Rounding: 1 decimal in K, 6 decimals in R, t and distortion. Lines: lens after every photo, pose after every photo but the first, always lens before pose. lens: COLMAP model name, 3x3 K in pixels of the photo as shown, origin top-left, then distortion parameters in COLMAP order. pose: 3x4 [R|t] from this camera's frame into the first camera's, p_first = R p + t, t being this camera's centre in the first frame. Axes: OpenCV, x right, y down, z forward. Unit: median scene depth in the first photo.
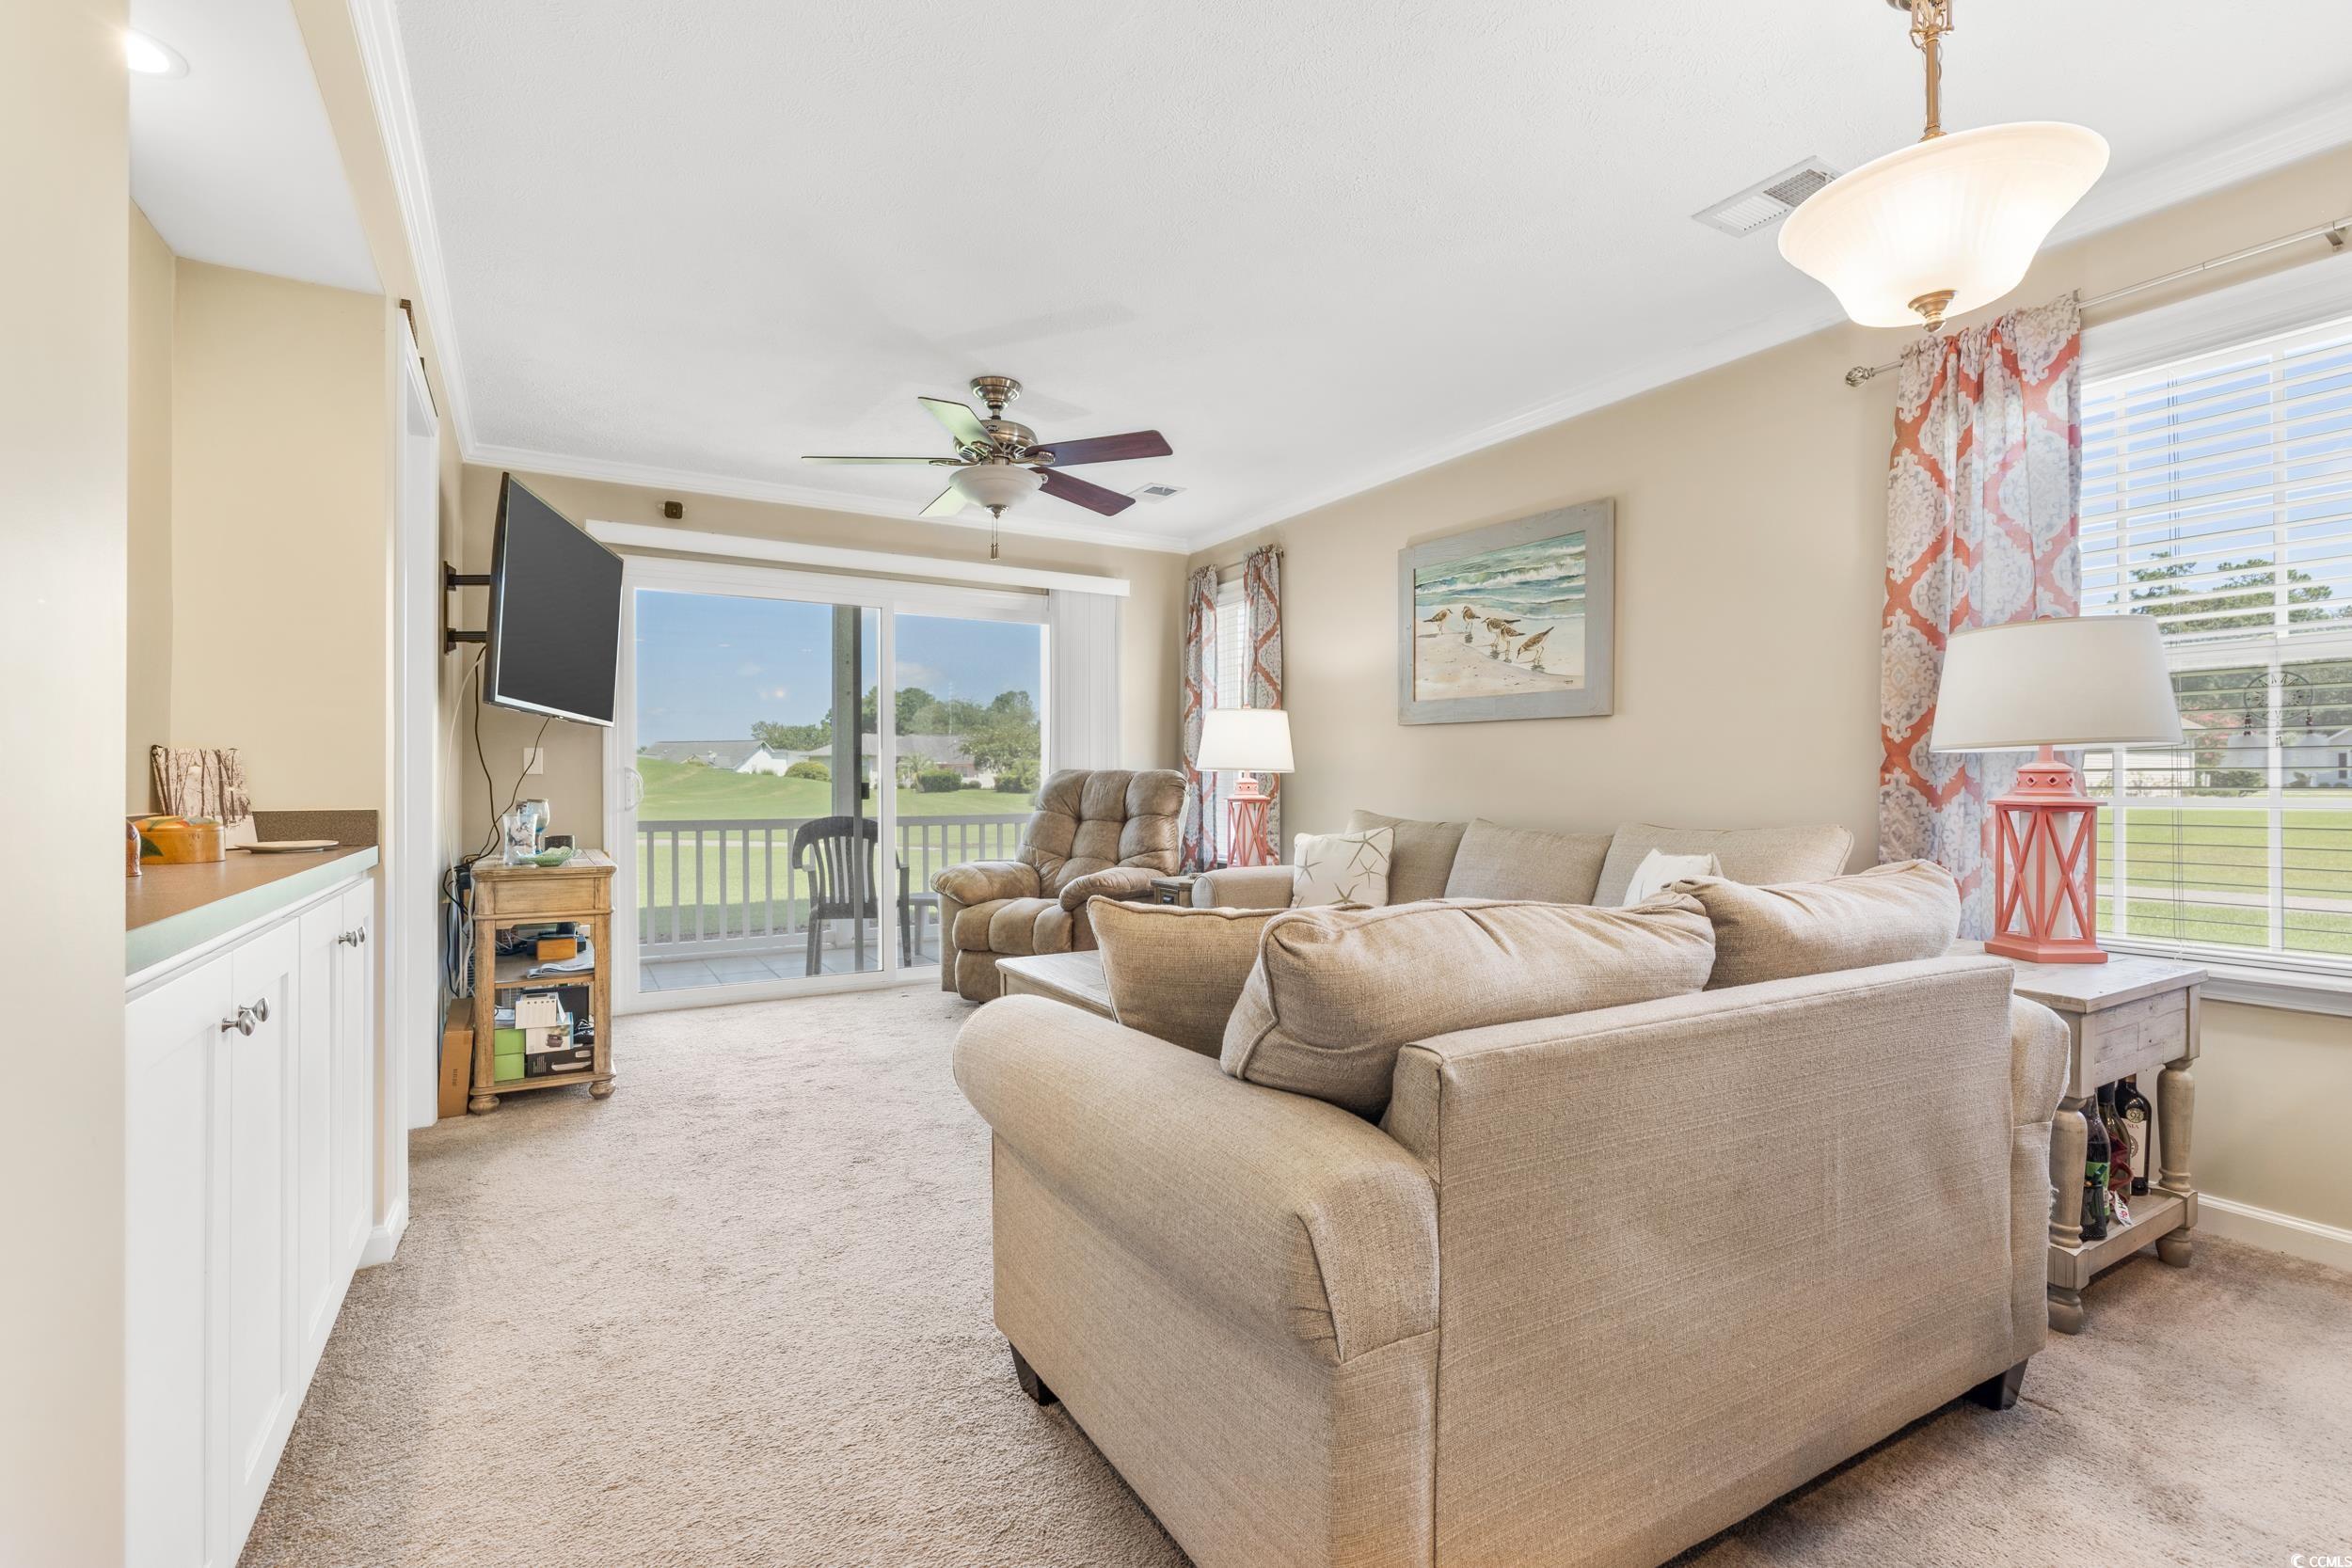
lens RADIAL K [[1067.7, 0, 1160.9], [0, 1067.7, 788.5], [0, 0, 1]] dist [0.000319, 0.000042]
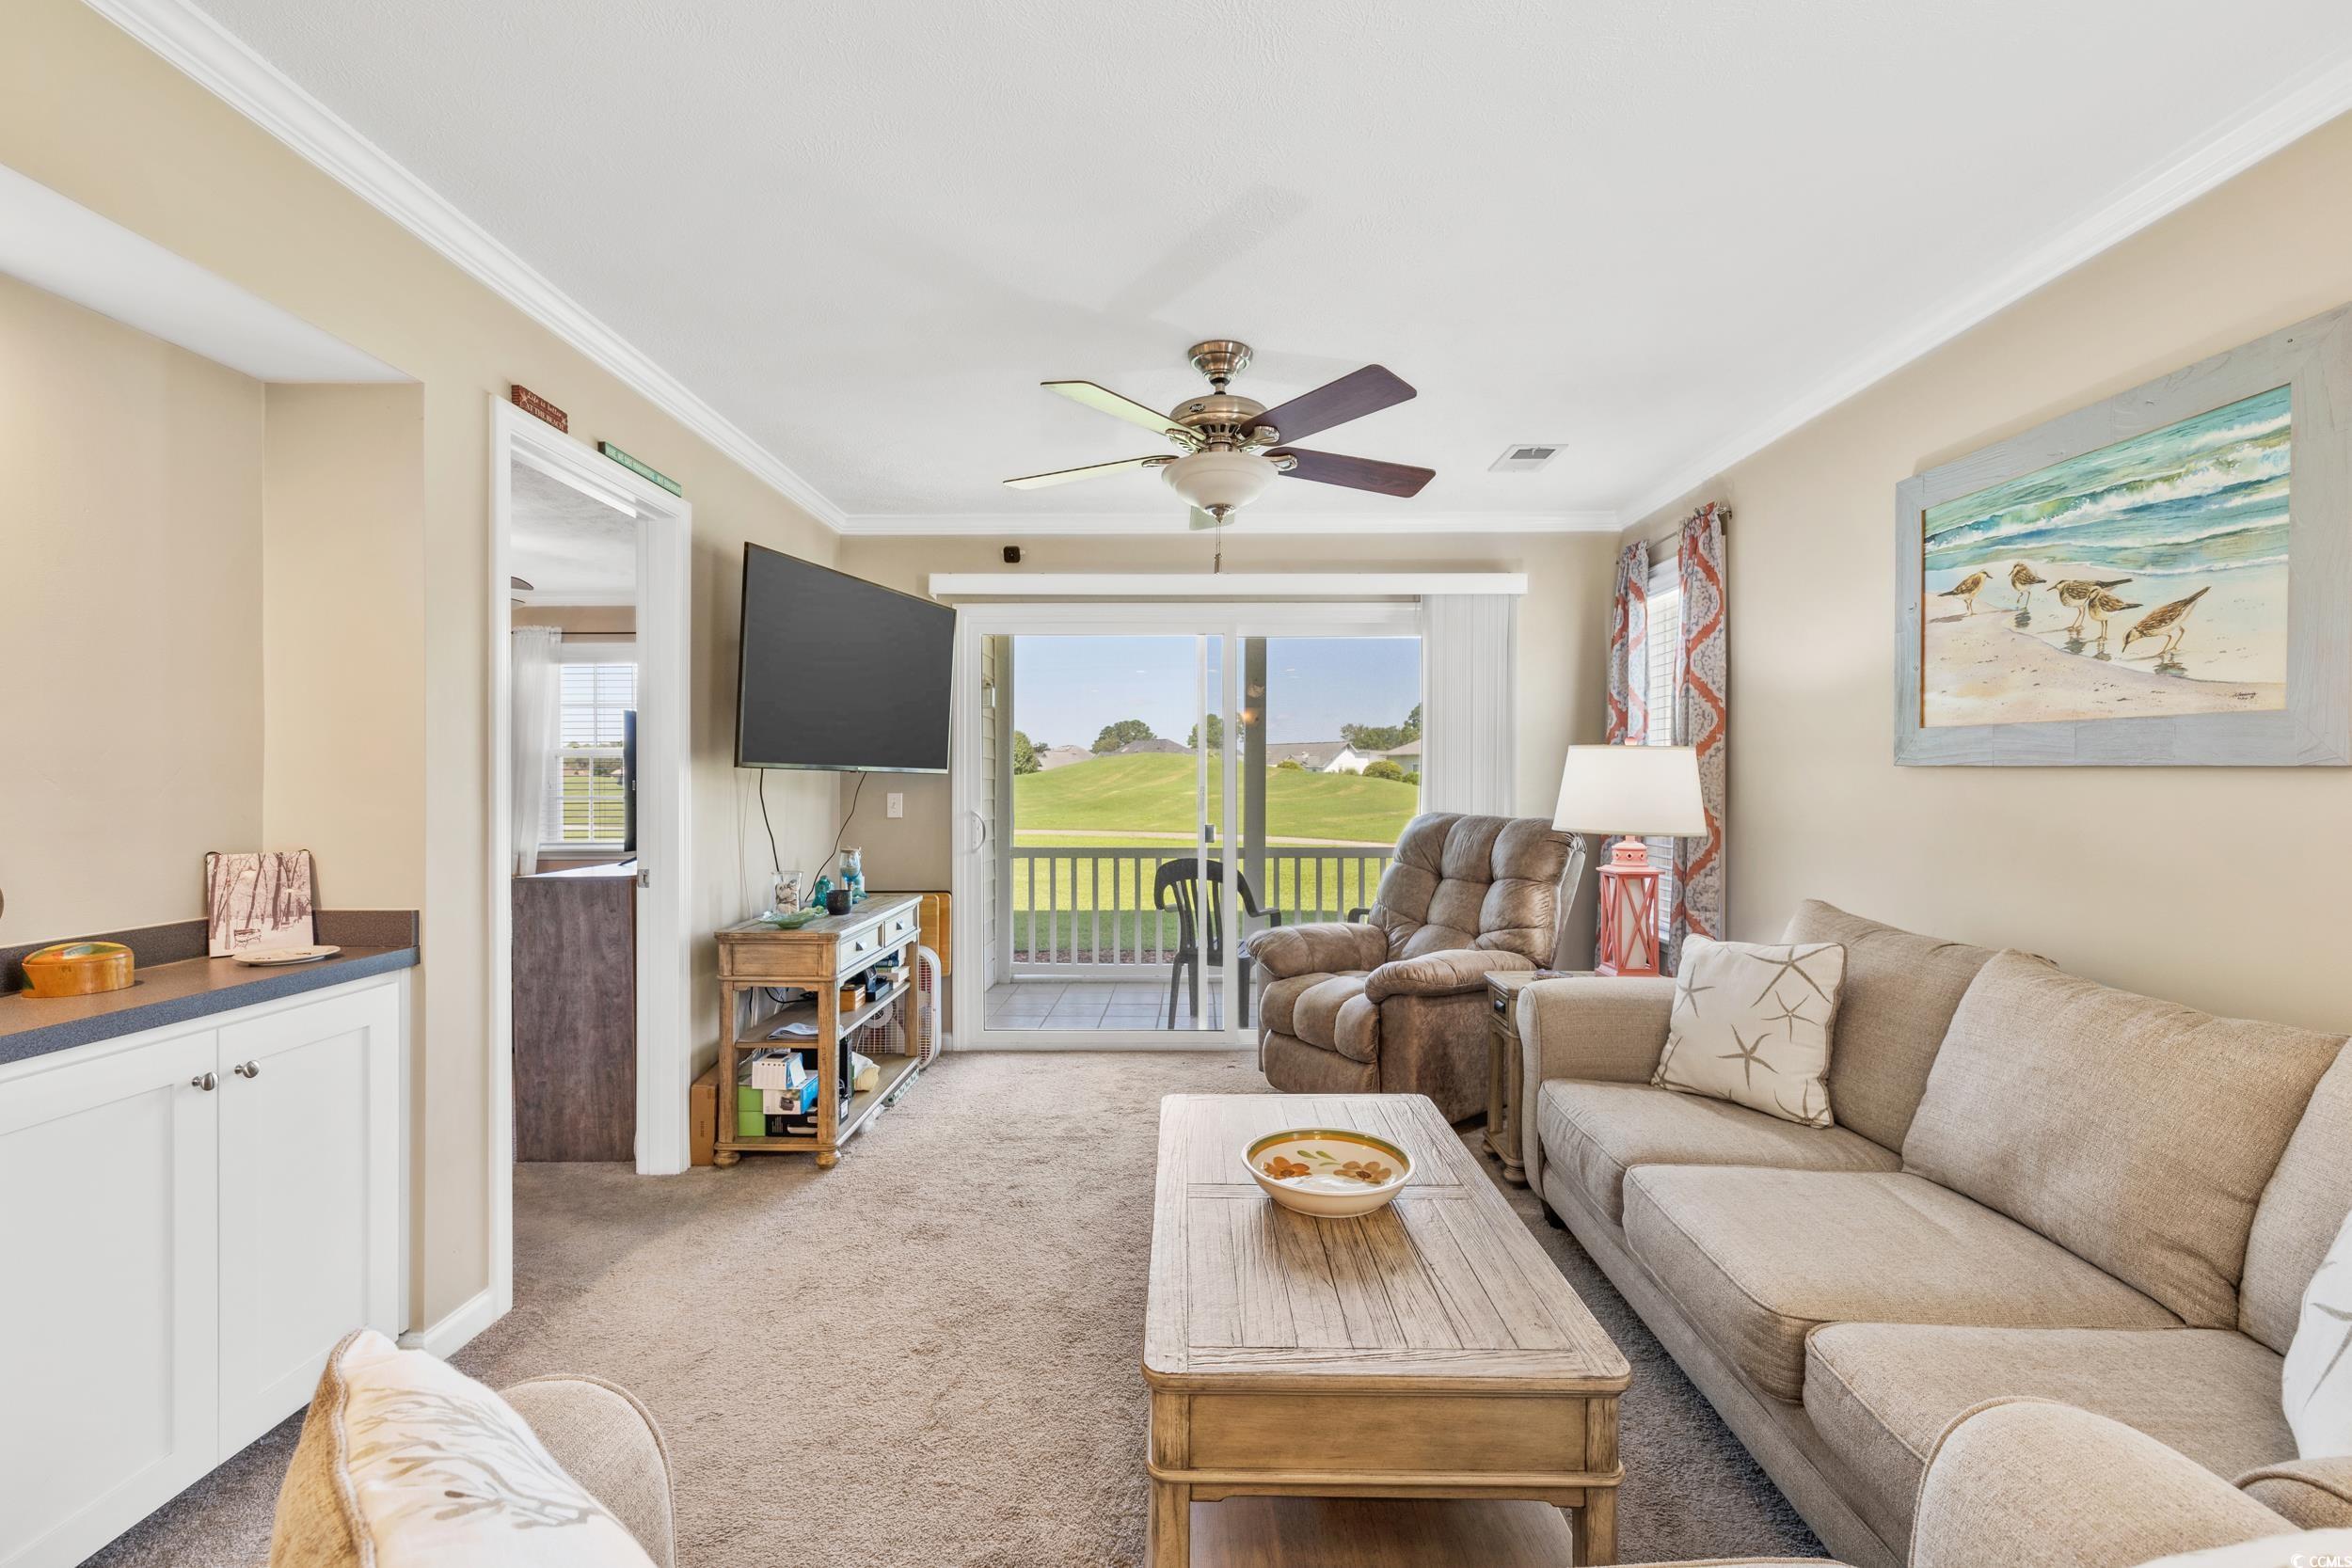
lens RADIAL K [[994.4, 0, 1170.8], [0, 994.4, 790.8], [0, 0, 1]] dist [0.001660, 0.000131]
pose [[0.854797, 0.006527, -0.518921, 0.175952], [-0.002179, 0.999957, 0.008988, -0.052897], [0.518958, -0.006552, 0.854775, 0.308884]]
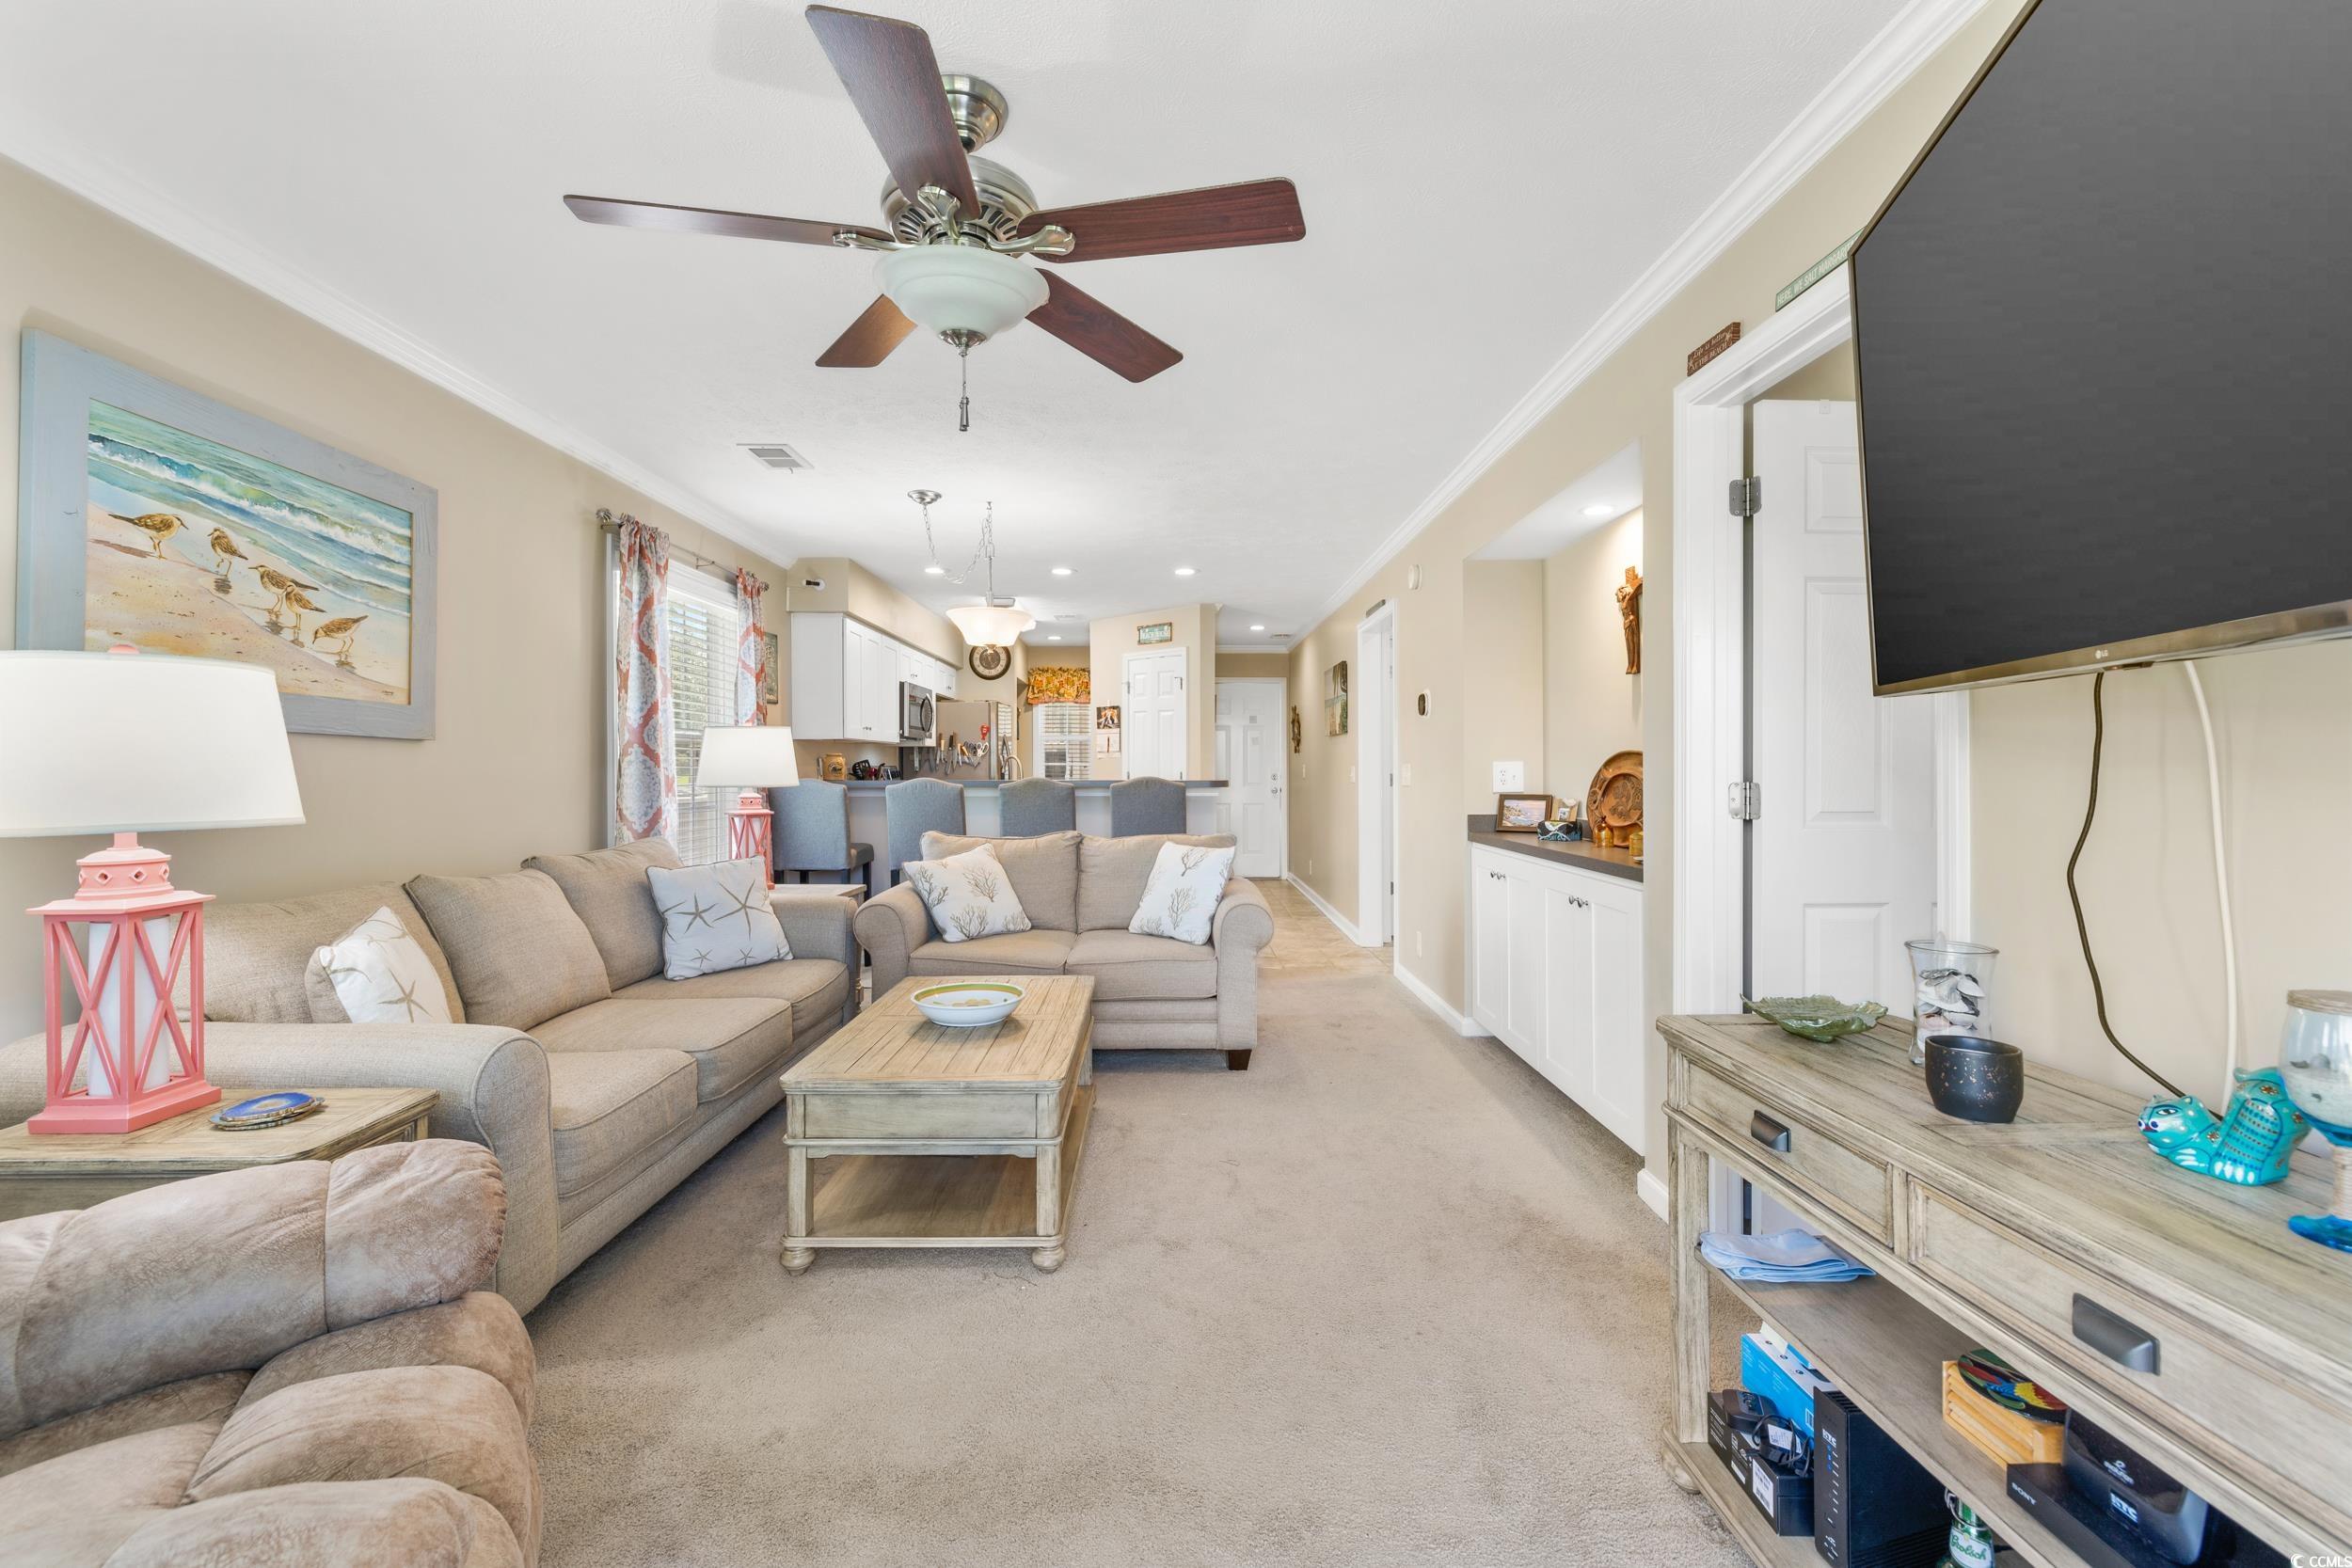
lens RADIAL K [[994.4, 0, 1177.6], [0, 994.4, 769.9], [0, 0, 1]] dist [0.001660, 0.000131]
pose [[-0.872098, 0.002530, 0.489325, -0.433910], [0.005647, 0.999972, 0.004894, -0.039421], [-0.489299, 0.007031, -0.872088, 1.220943]]
